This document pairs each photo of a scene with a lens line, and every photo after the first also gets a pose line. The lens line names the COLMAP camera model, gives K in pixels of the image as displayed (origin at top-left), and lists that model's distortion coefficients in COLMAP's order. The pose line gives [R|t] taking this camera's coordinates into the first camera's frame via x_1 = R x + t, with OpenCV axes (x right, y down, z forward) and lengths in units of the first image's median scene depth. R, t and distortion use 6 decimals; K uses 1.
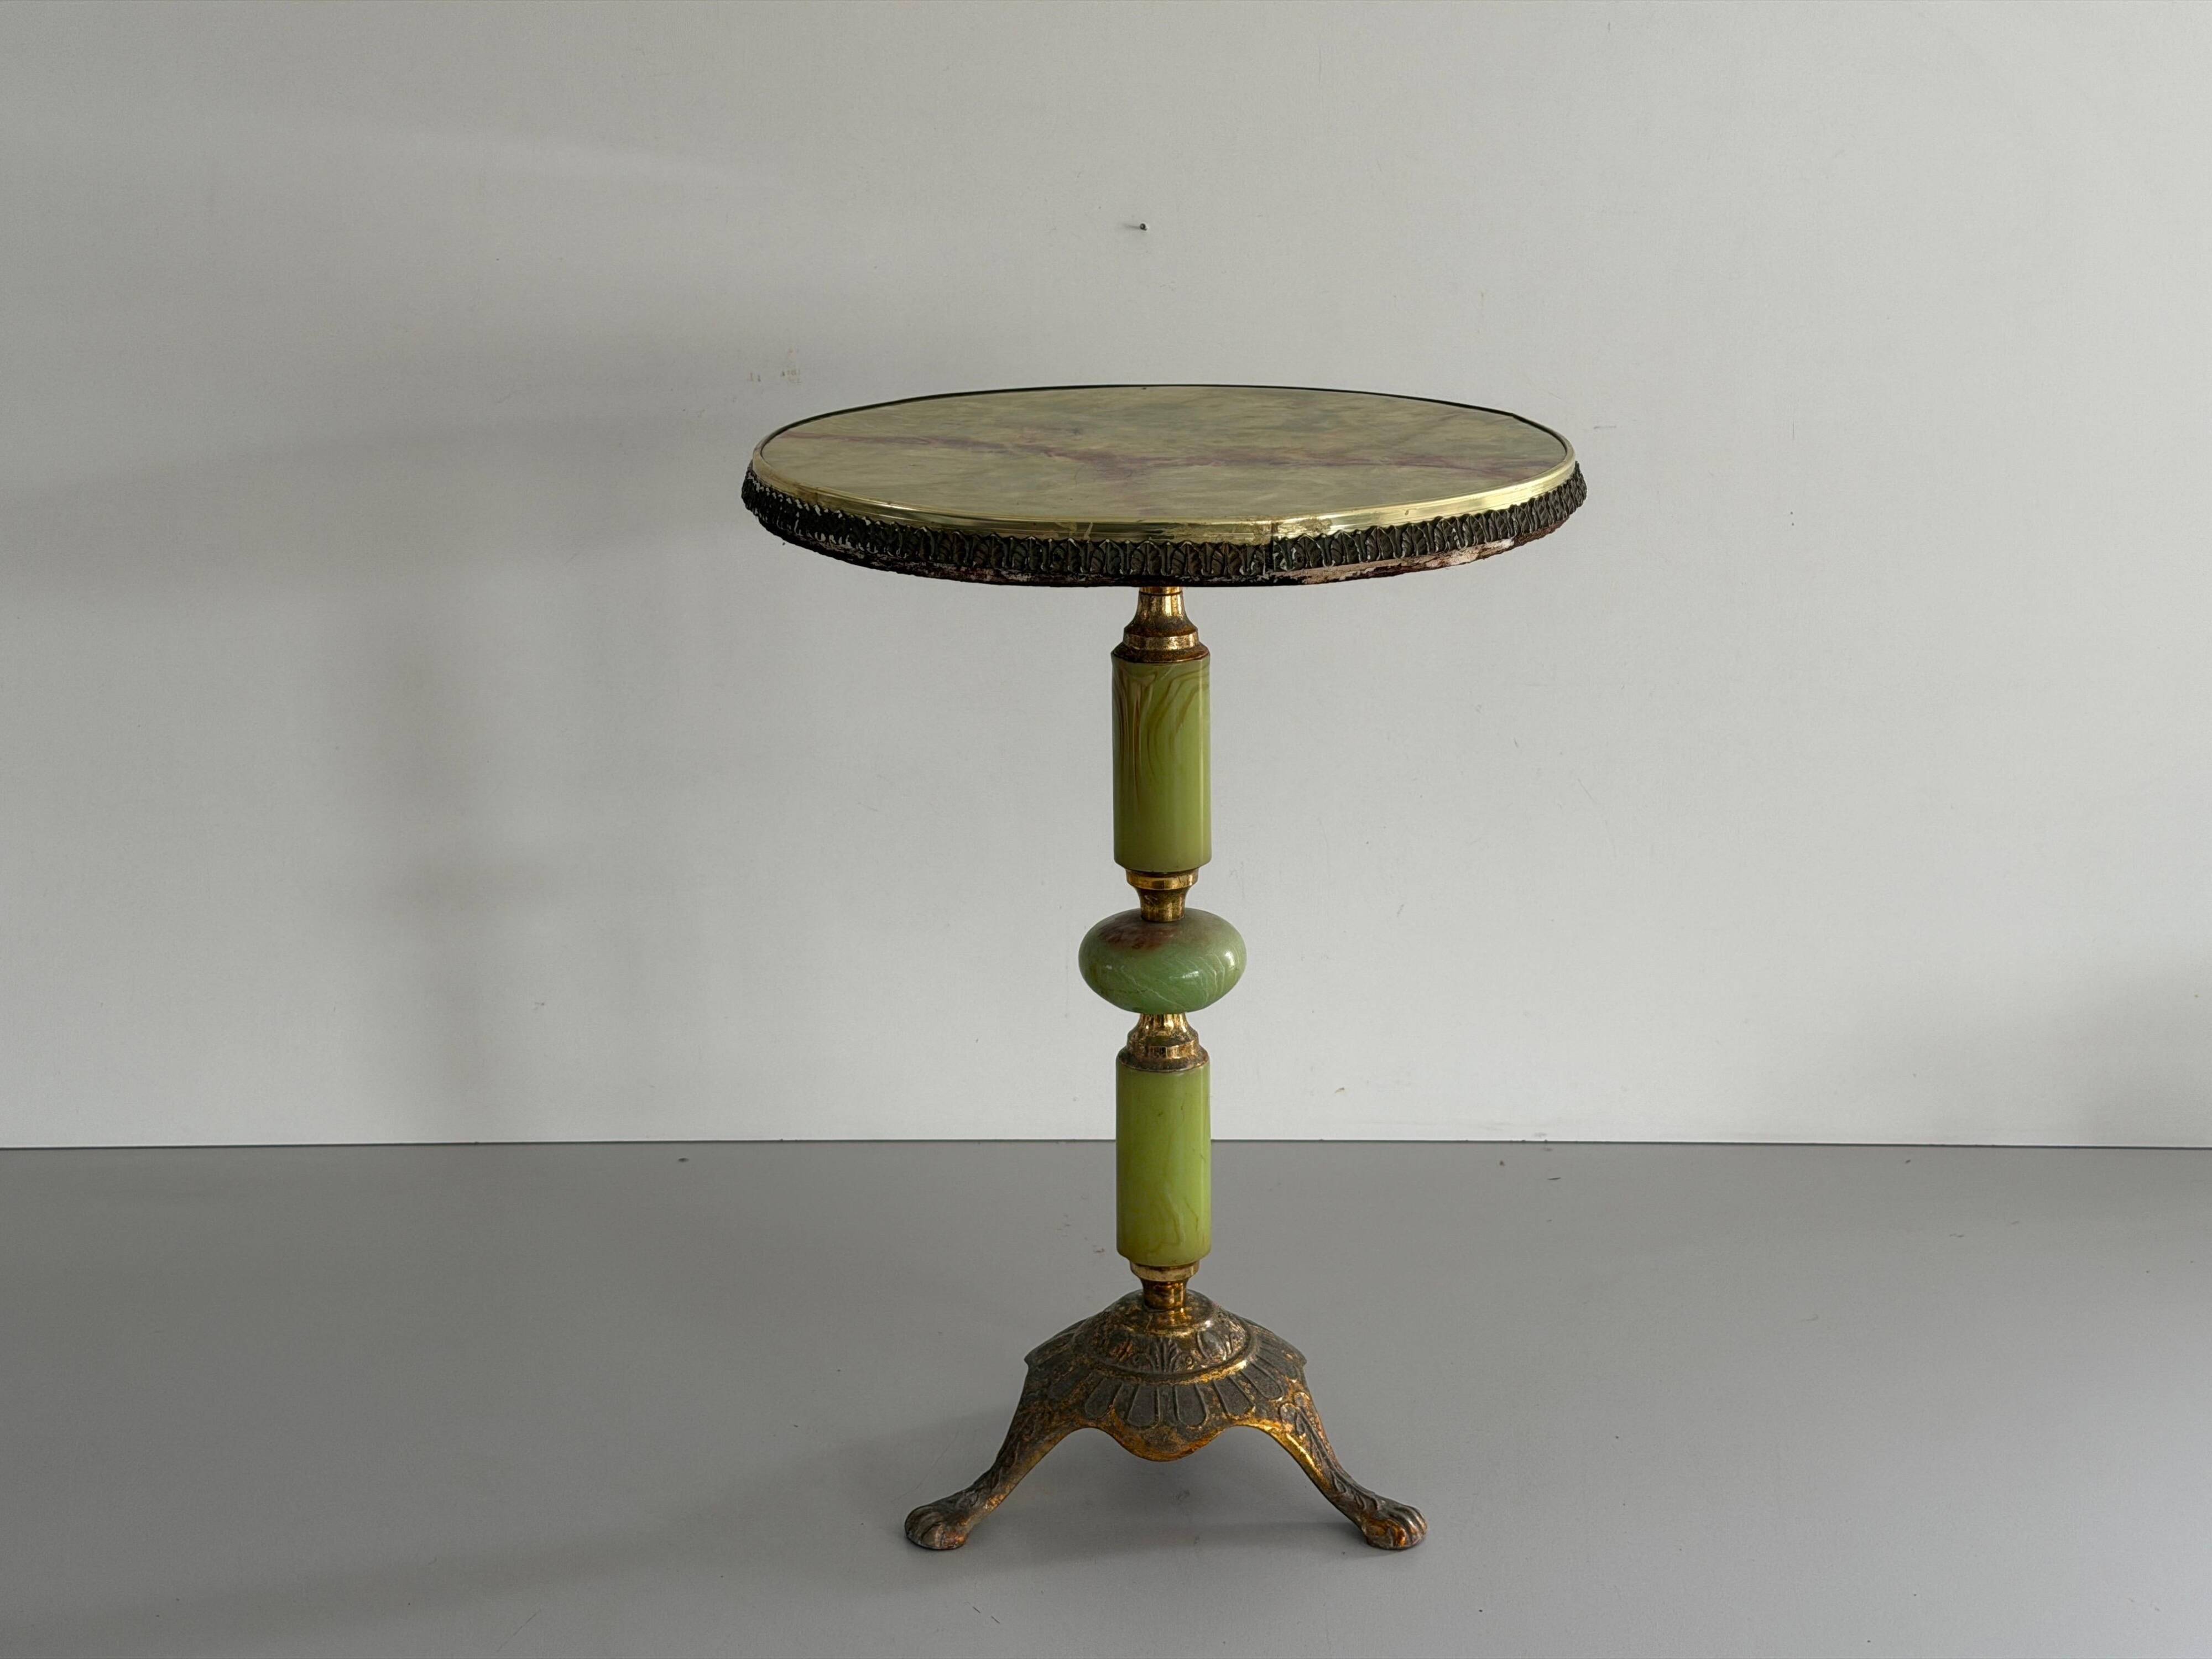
lens RADIAL K [[3126.7, 0, 1098.8], [0, 3126.7, 842.4], [0, 0, 1]] dist [0.151579, 0.000000]
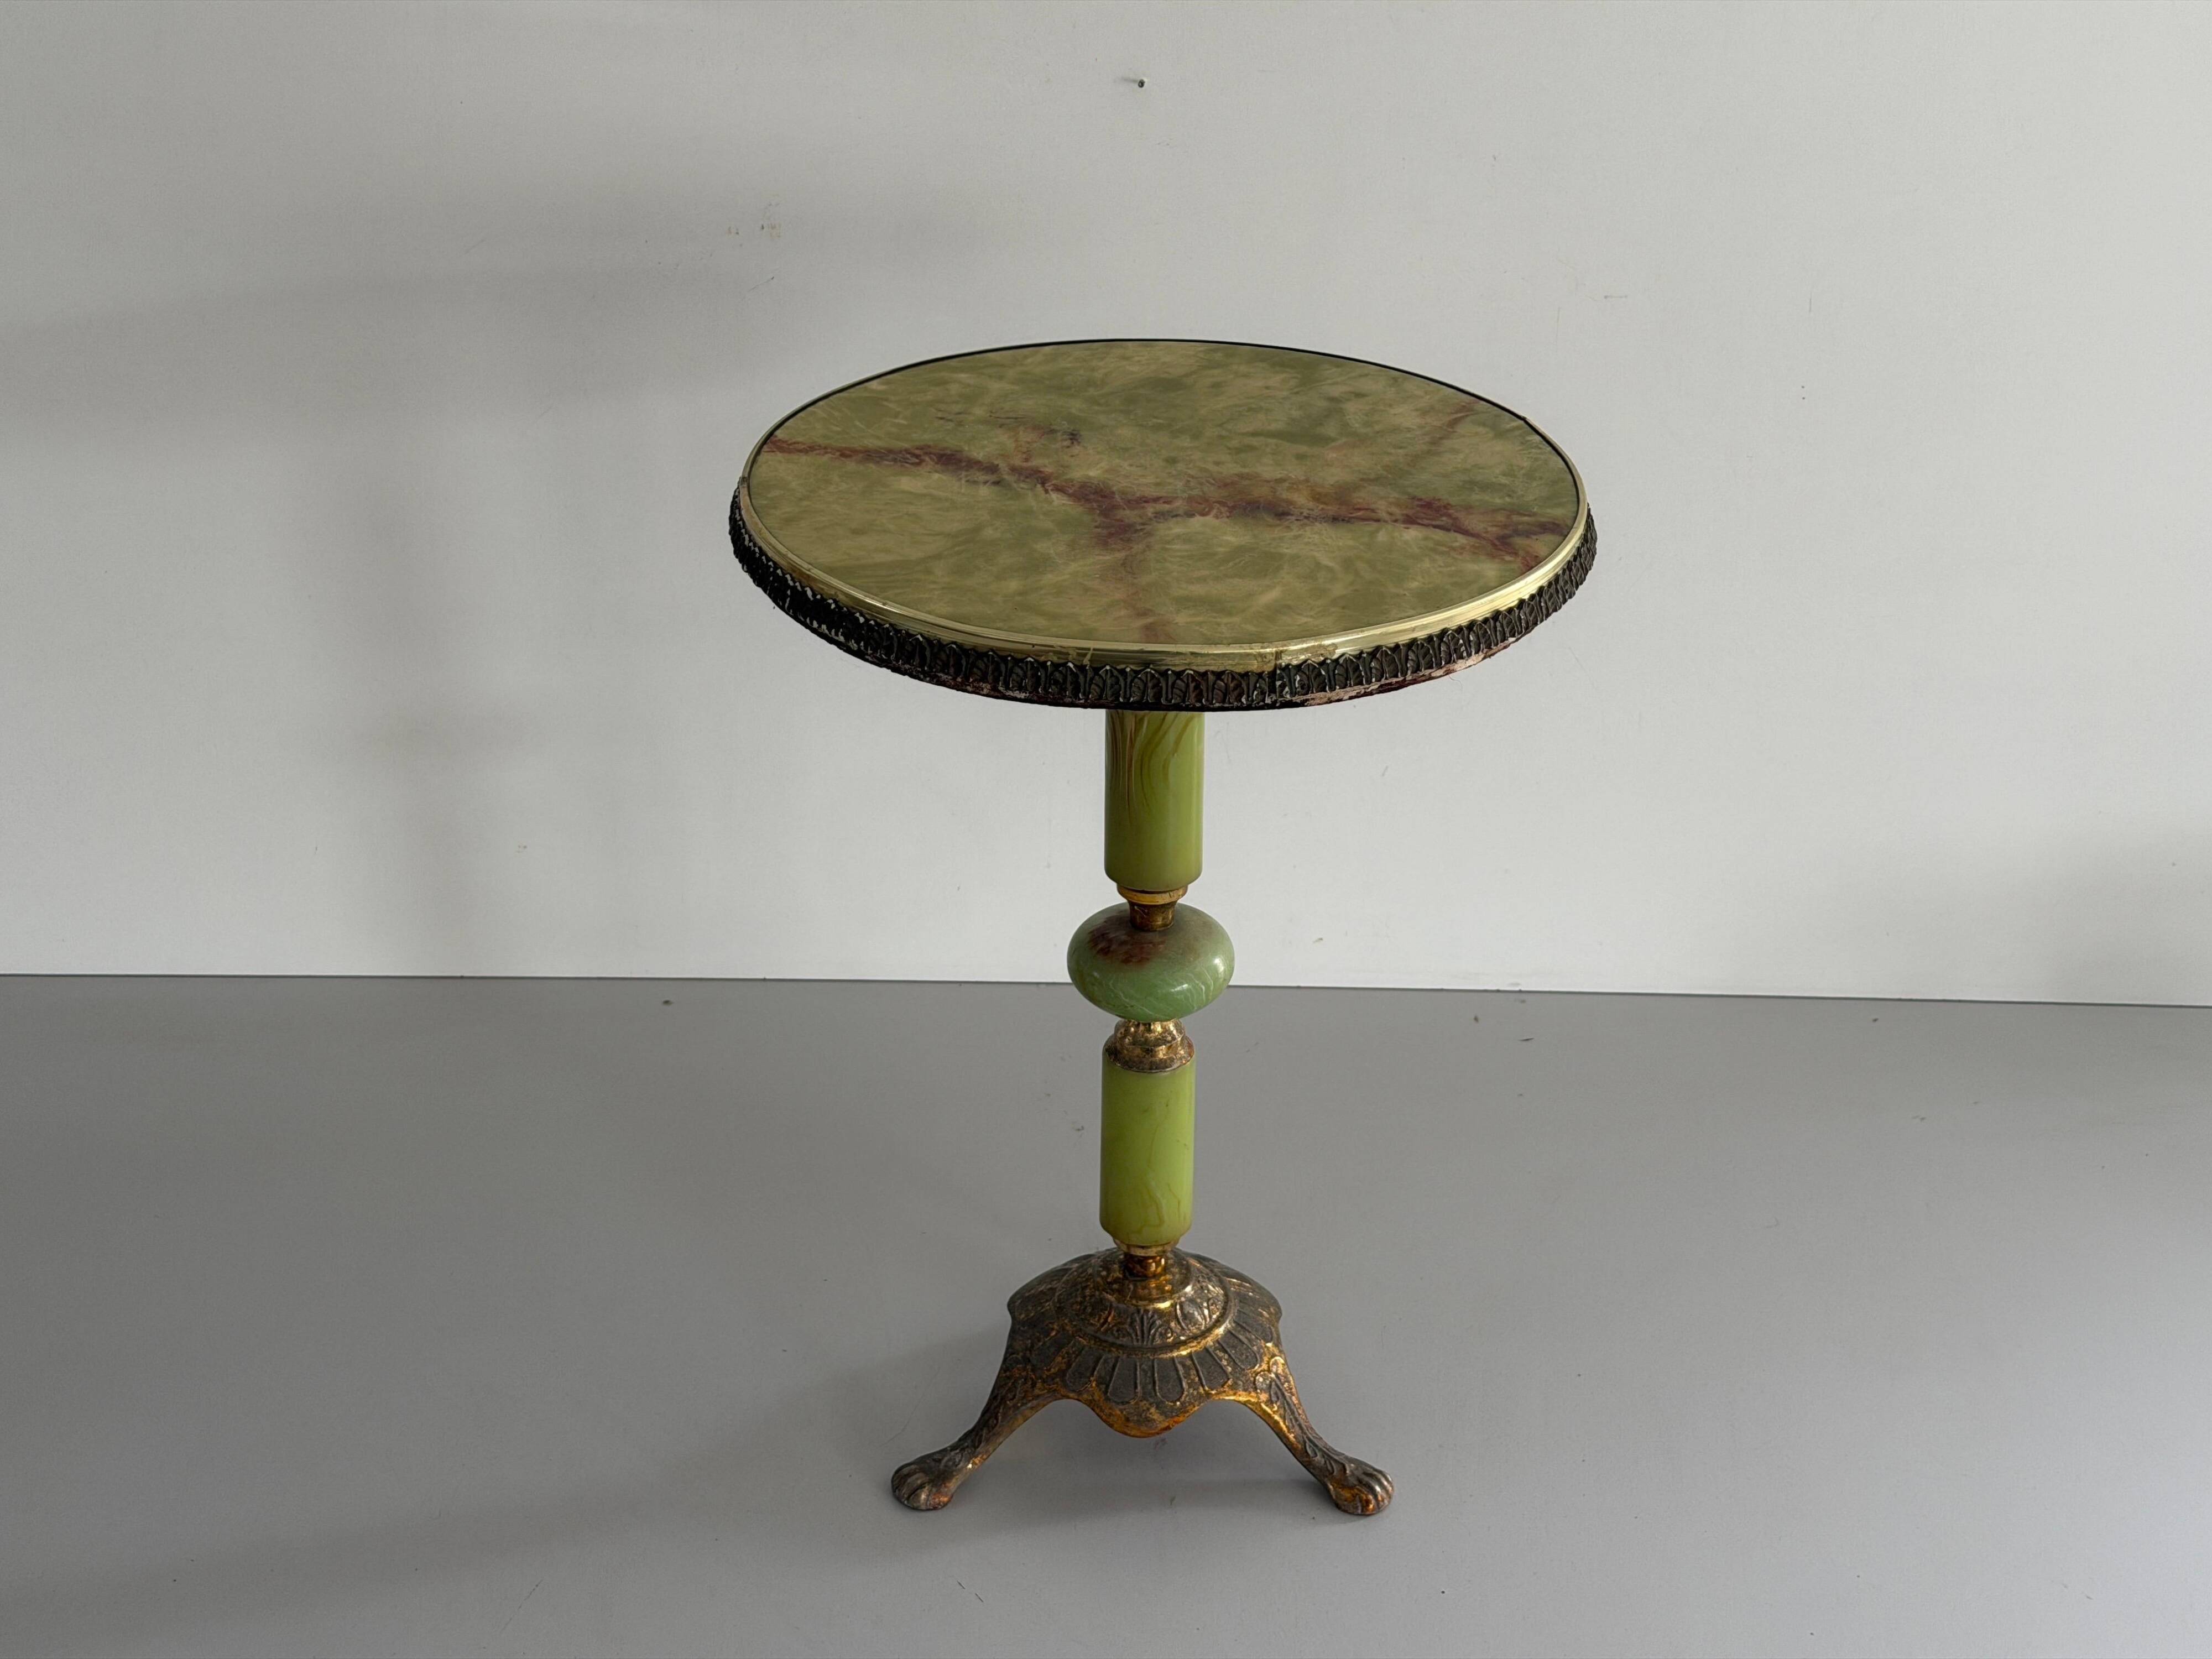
lens RADIAL K [[3126.7, 0, 1094.5], [0, 3126.7, 852.2], [0, 0, 1]] dist [0.151579, 0.000000]
pose [[0.999823, 0.014530, 0.011980, -0.010191], [-0.016629, 0.979751, 0.199526, -0.196616], [-0.008838, -0.199690, 0.979819, 0.025660]]
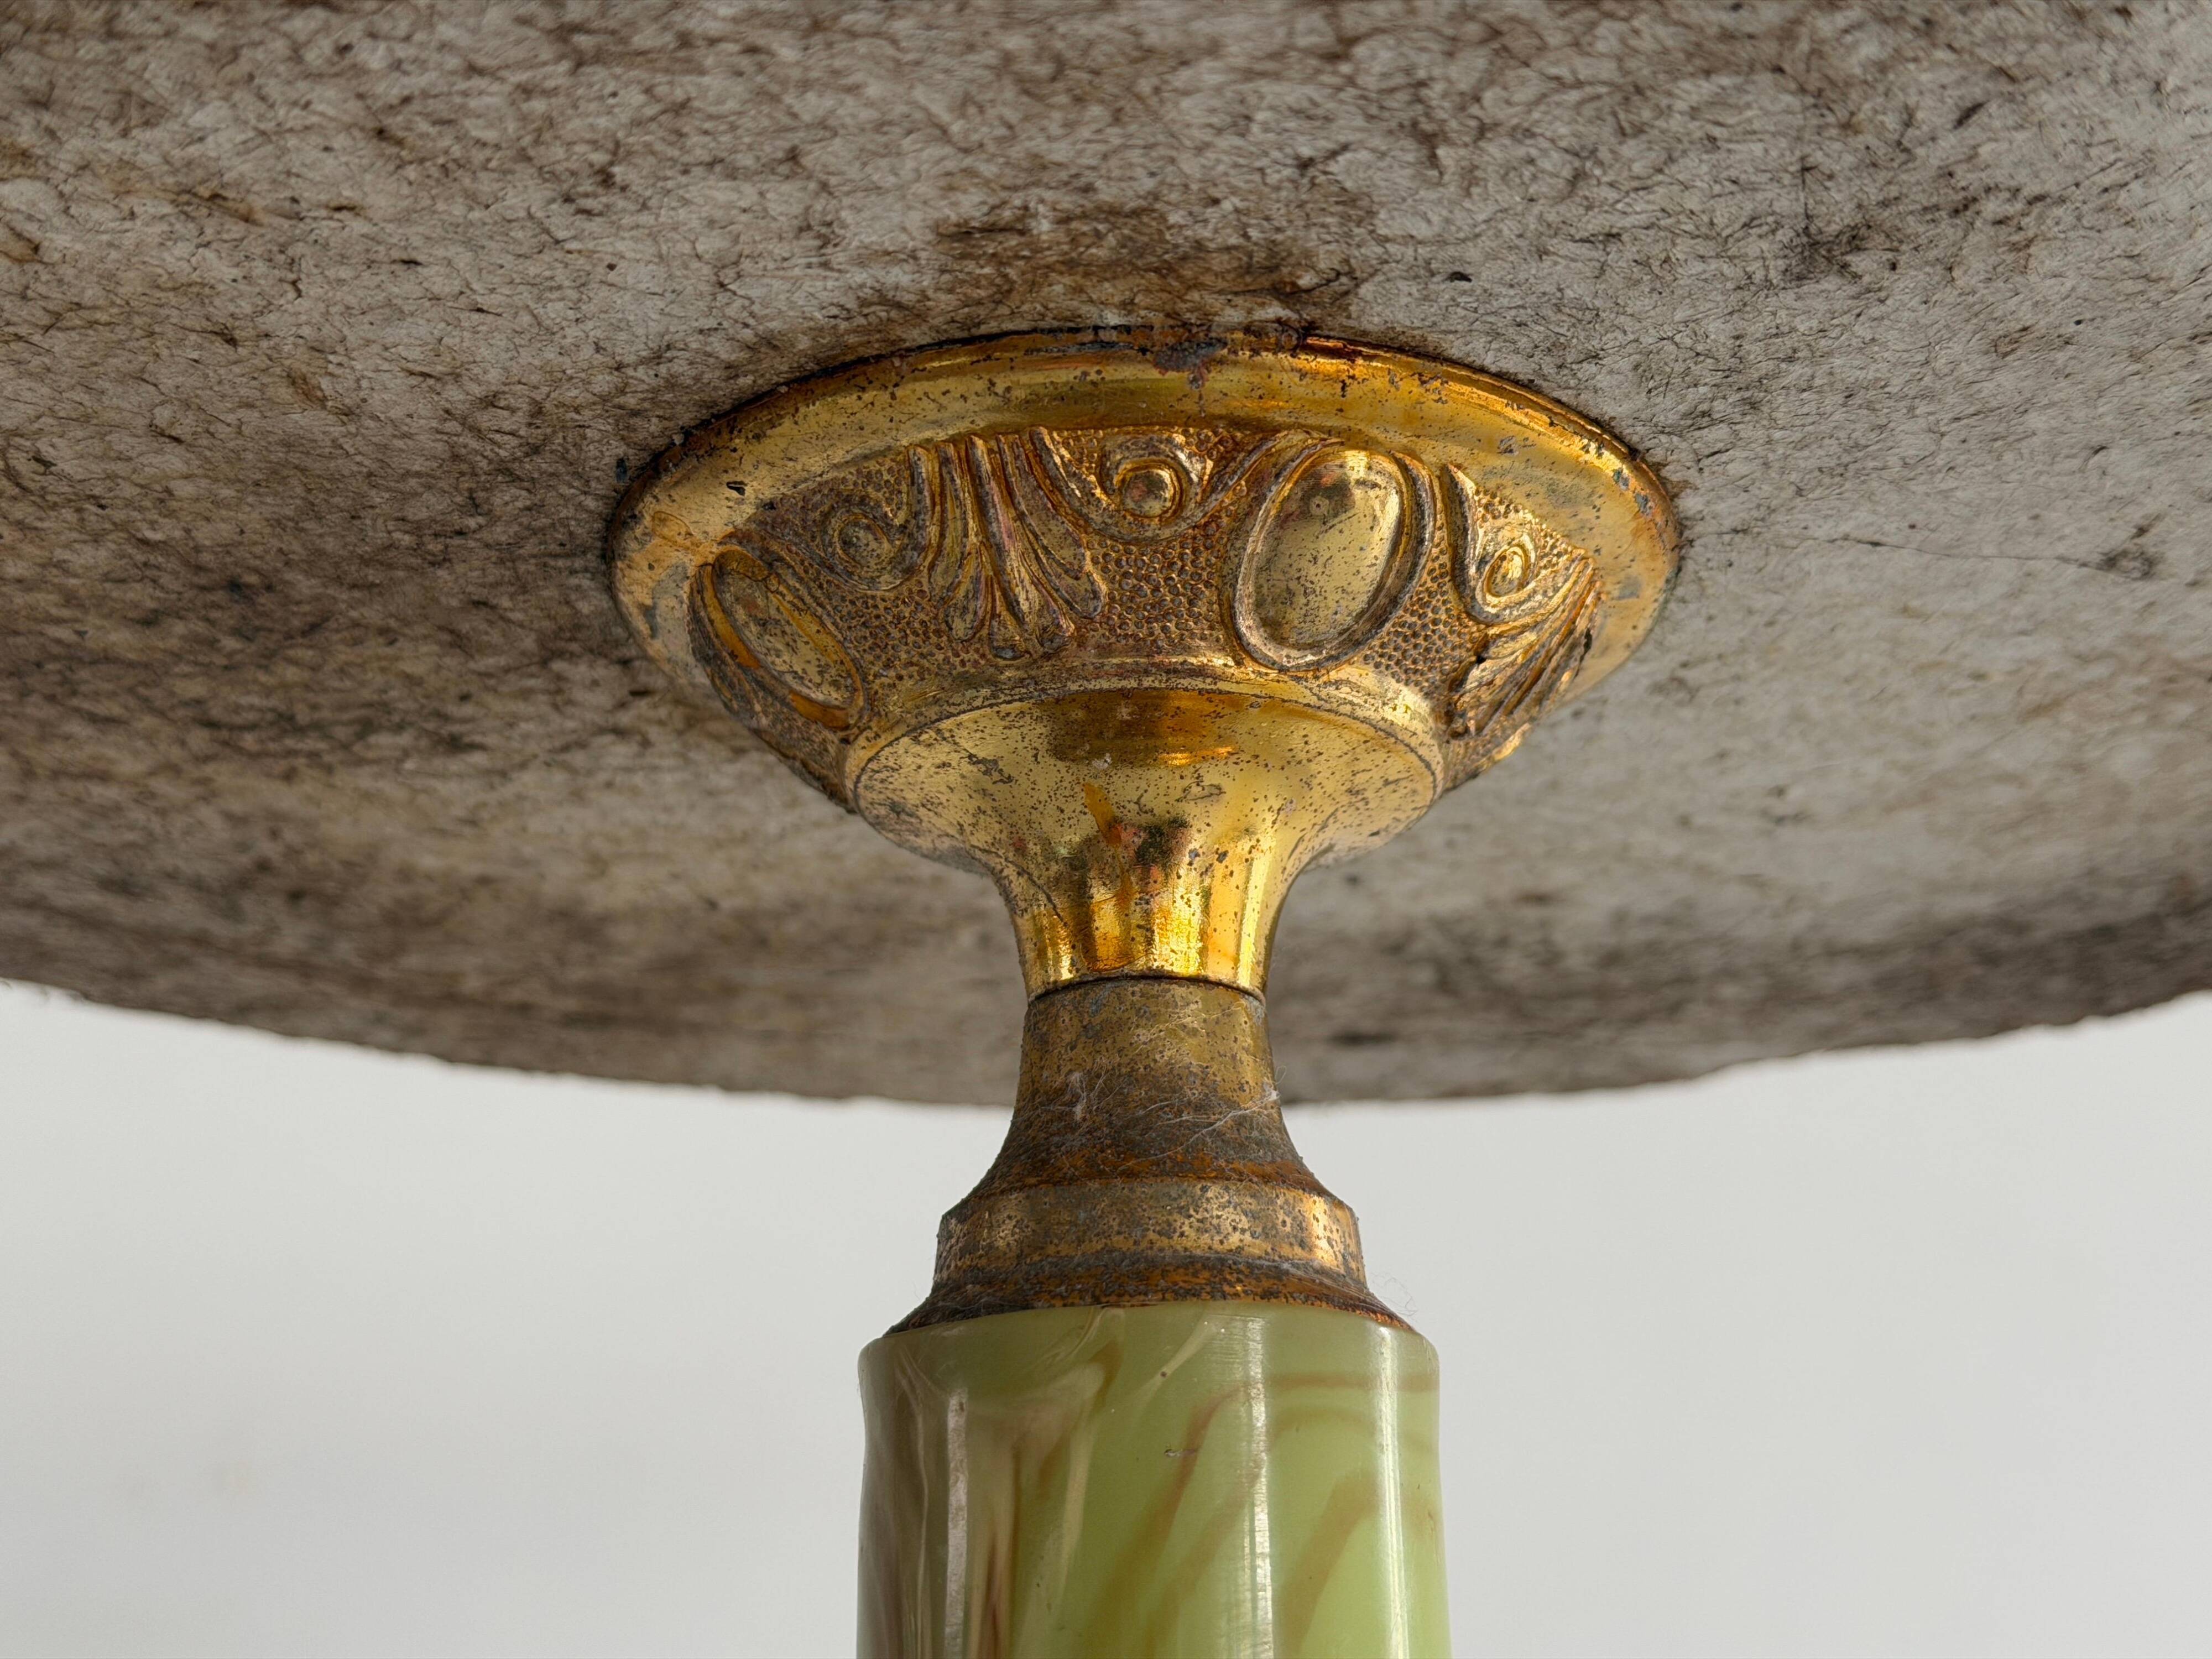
lens RADIAL K [[3126.7, 0, 1121.7], [0, 3126.7, 830.7], [0, 0, 1]] dist [0.151579, 0.000000]
pose [[0.999676, -0.007347, -0.024376, 0.022079], [-0.008643, 0.802652, -0.596385, 0.018864], [0.023946, 0.596402, 0.802329, 0.820738]]
